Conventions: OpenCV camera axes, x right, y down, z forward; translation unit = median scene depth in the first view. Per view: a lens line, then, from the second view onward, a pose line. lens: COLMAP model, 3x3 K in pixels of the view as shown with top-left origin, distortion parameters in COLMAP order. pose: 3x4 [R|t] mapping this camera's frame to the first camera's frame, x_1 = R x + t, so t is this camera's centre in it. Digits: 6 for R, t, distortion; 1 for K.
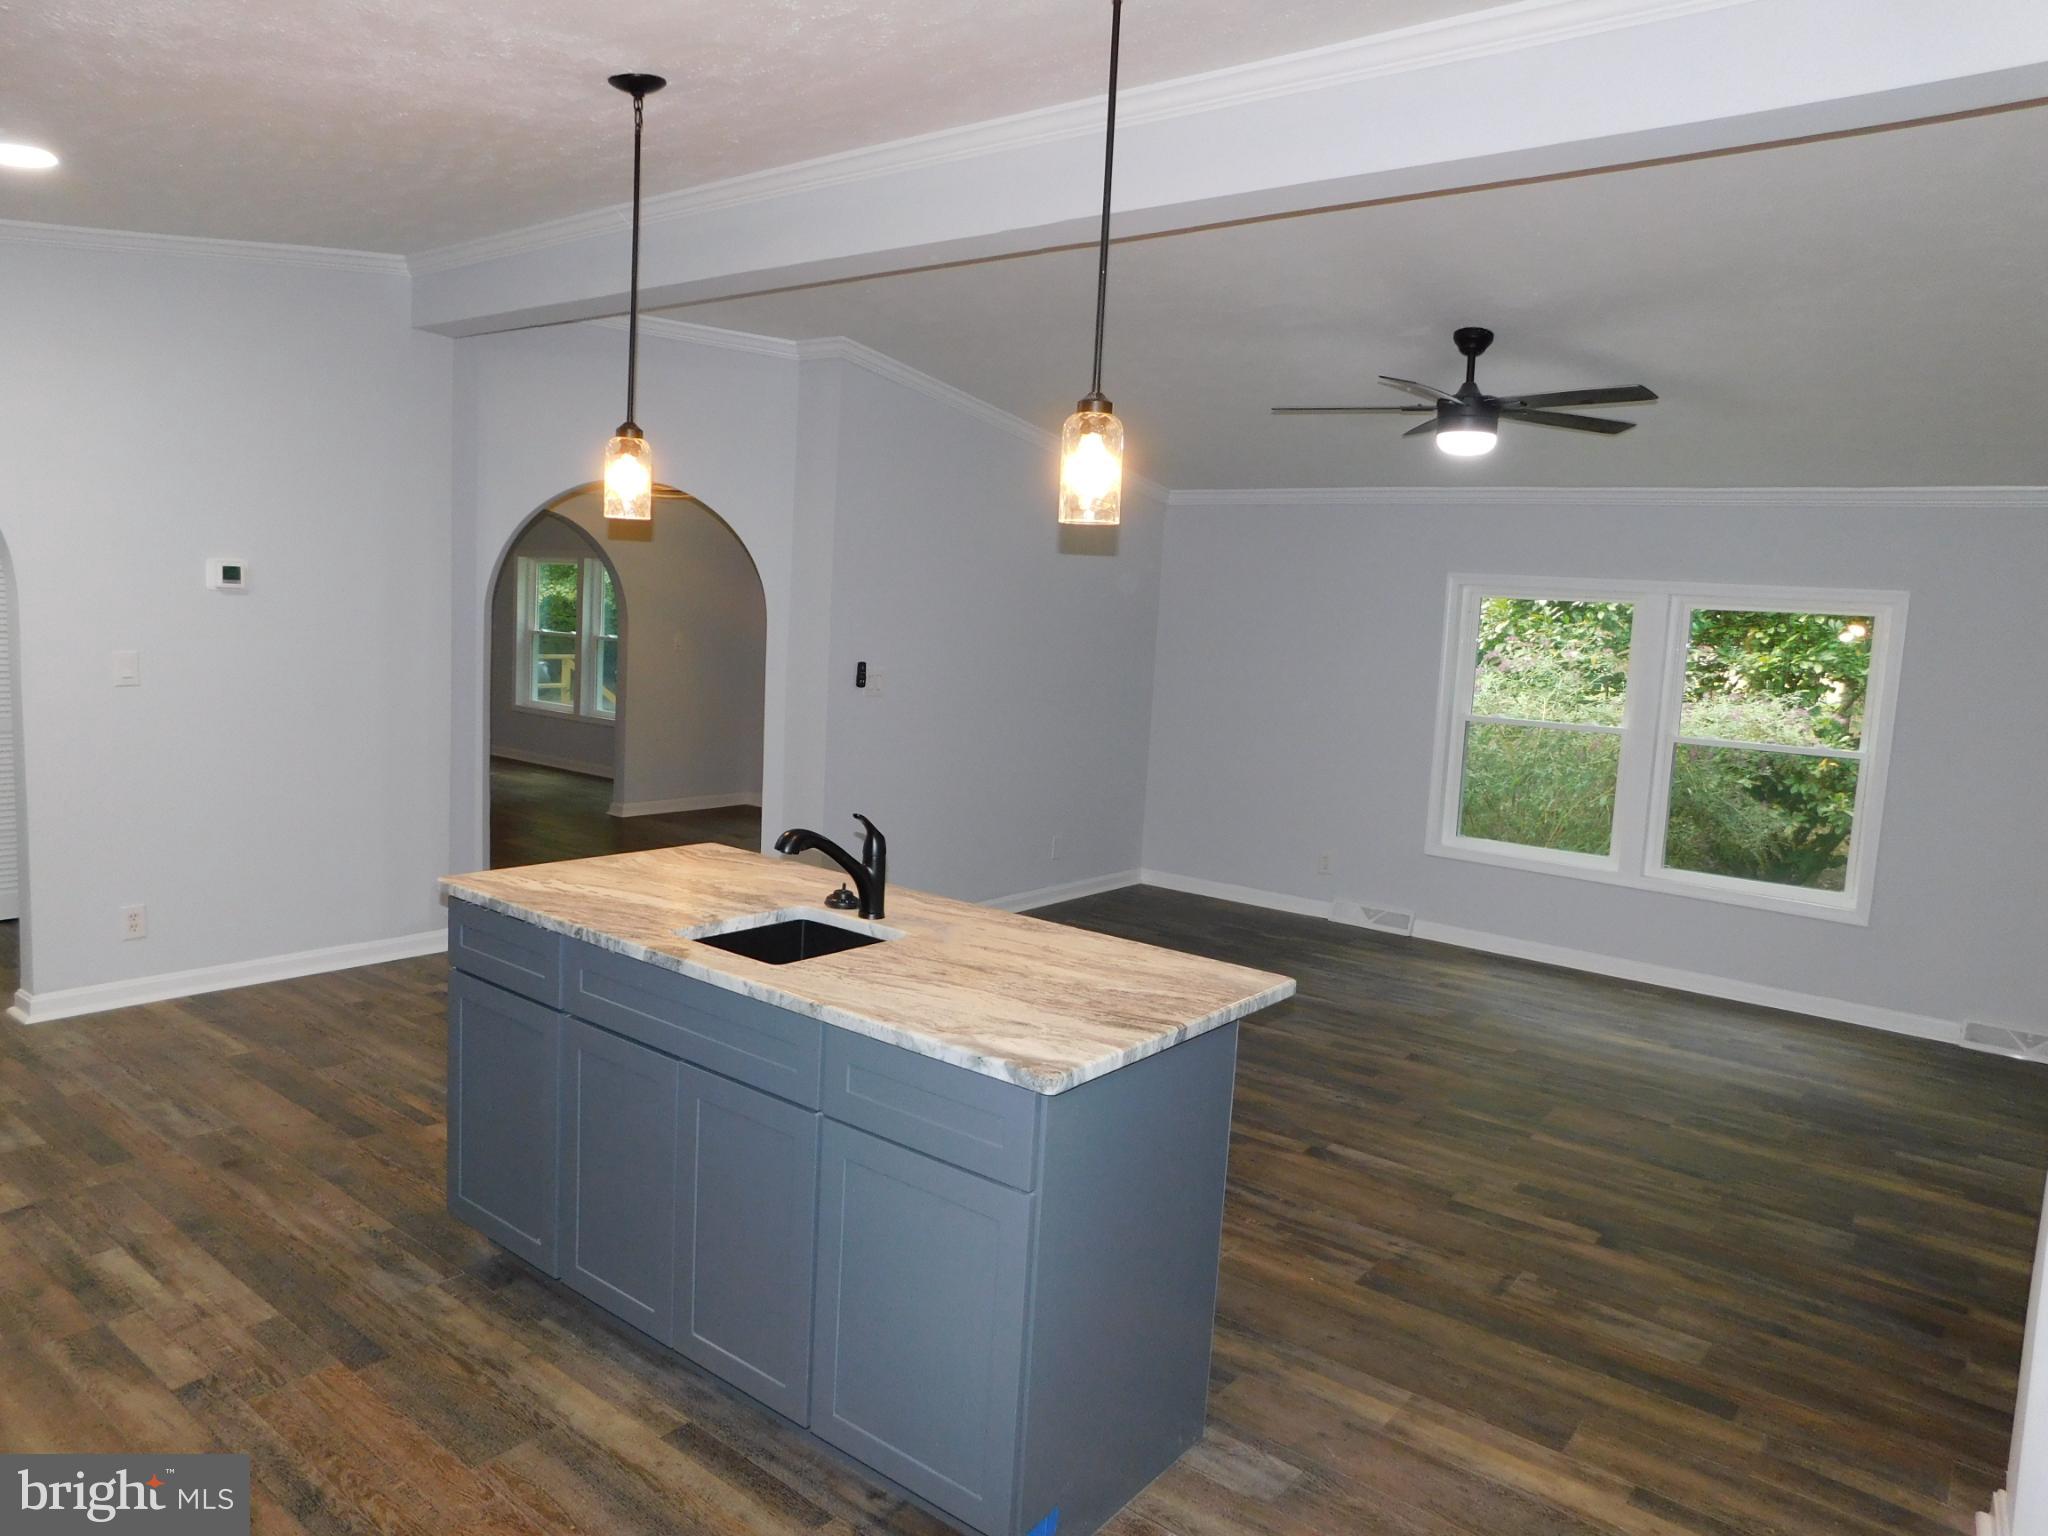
lens RADIAL K [[1354.4, 0, 1038.0], [0, 1354.4, 749.7], [0, 0, 1]] dist [-0.063980, 0.051275]
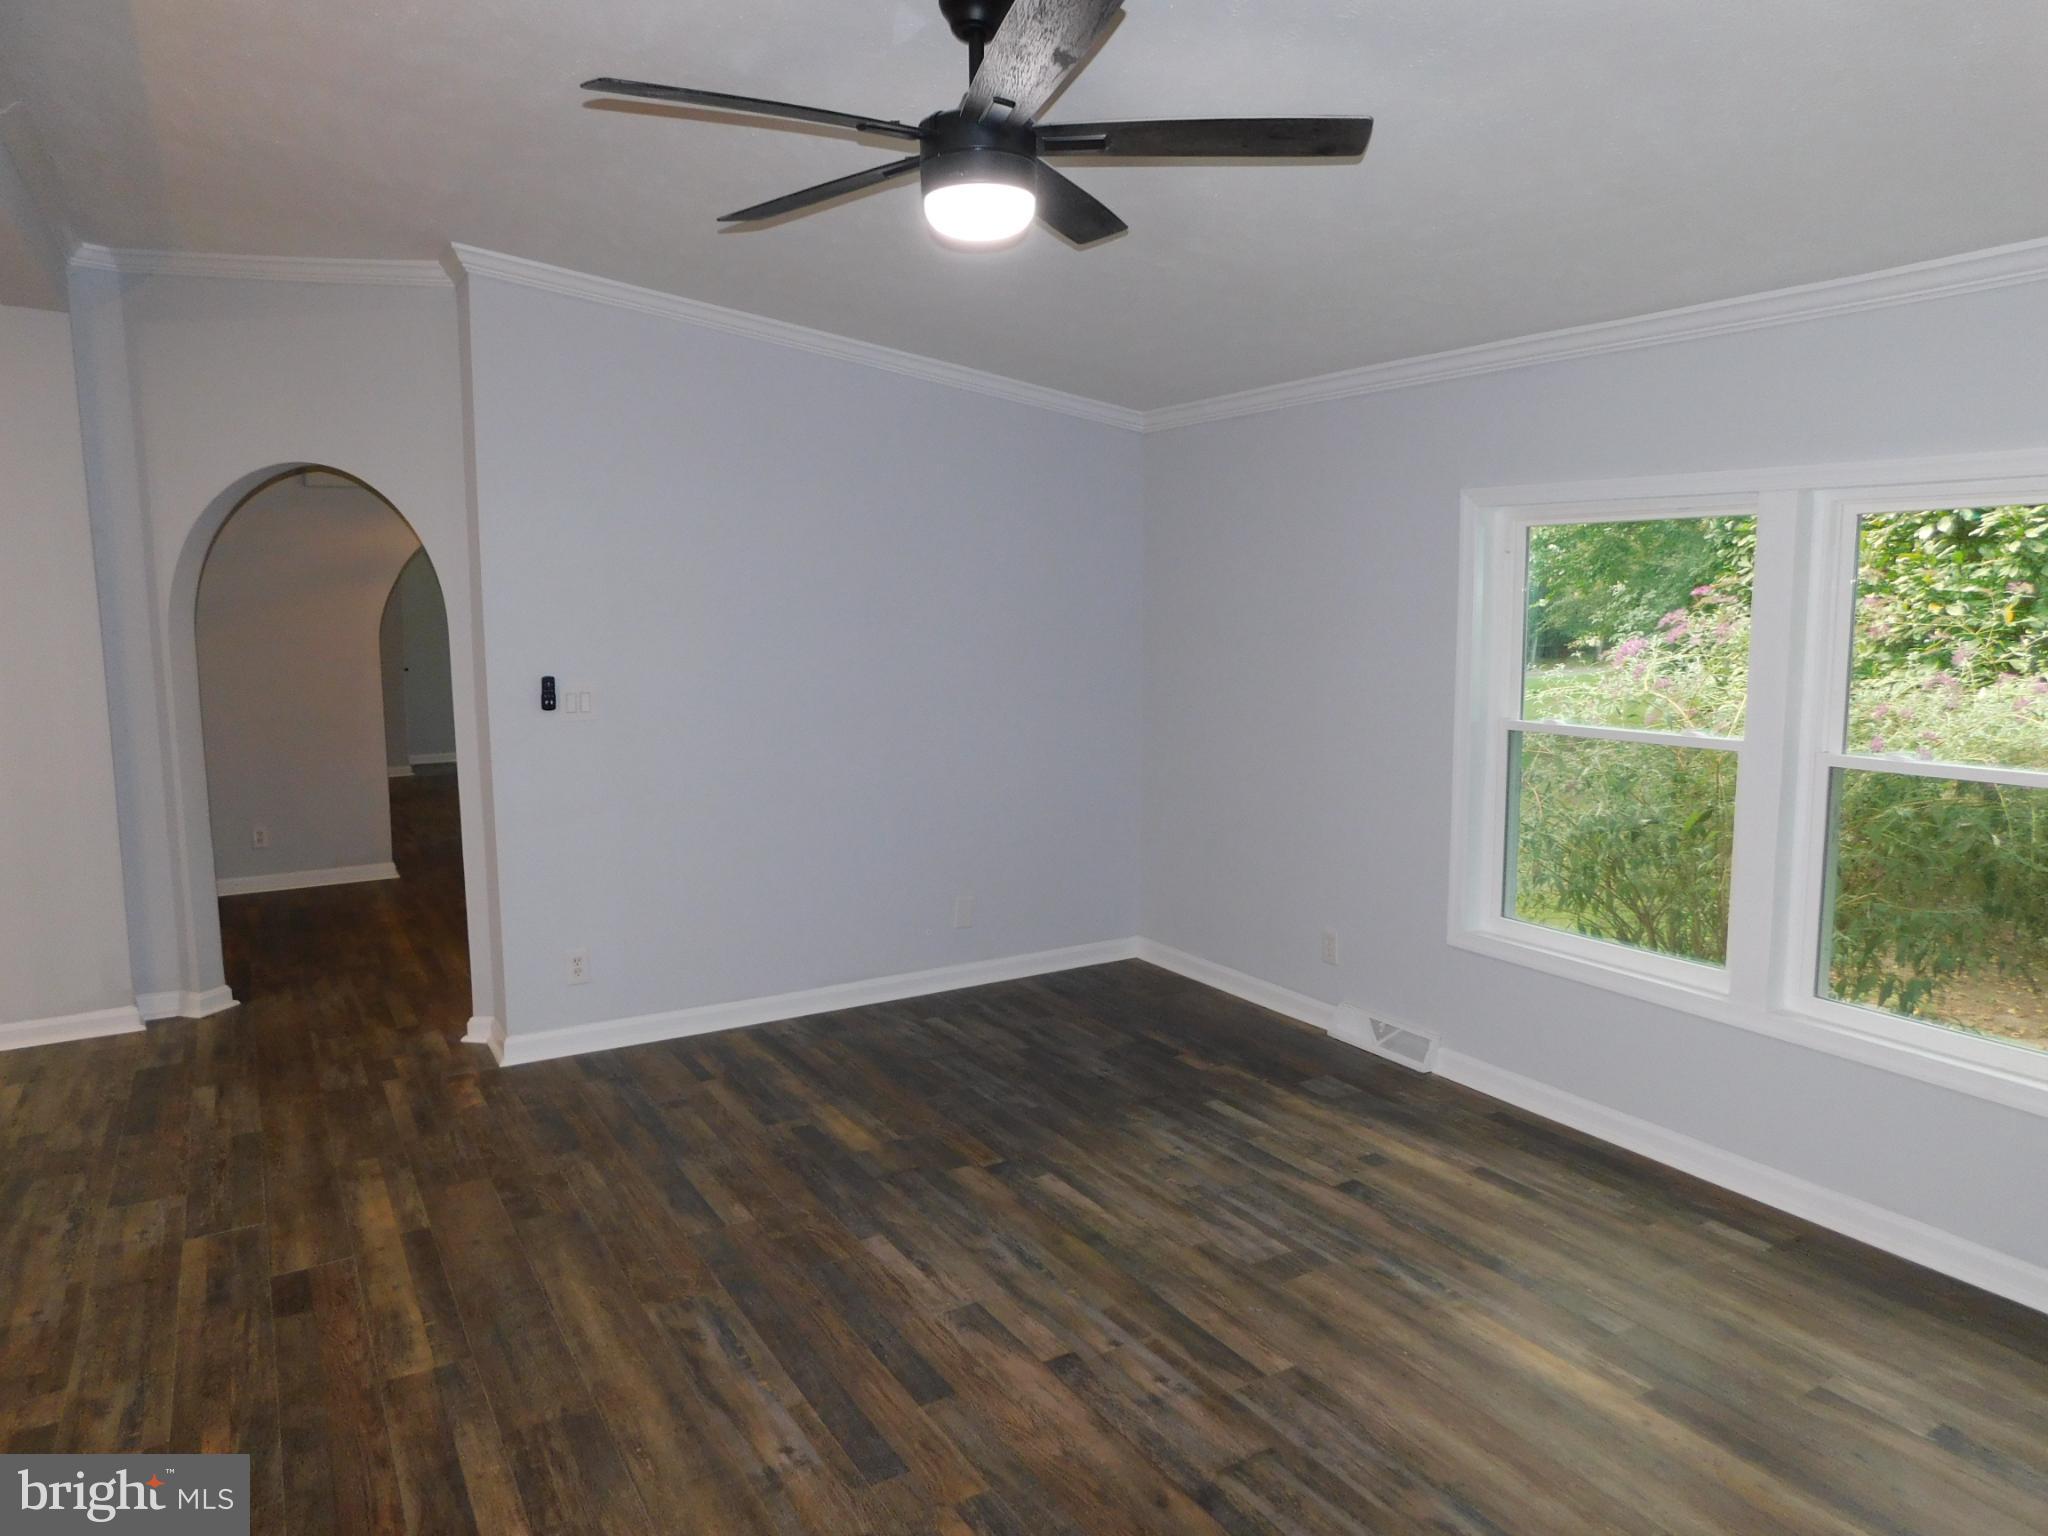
lens RADIAL K [[1354.4, 0, 1036.3], [0, 1354.4, 736.7], [0, 0, 1]] dist [-0.063980, 0.051275]
pose [[0.927487, -0.023689, -0.373103, 0.433762], [0.020728, 0.999714, -0.011944, -0.018432], [0.373279, 0.003344, 0.927713, 0.441347]]
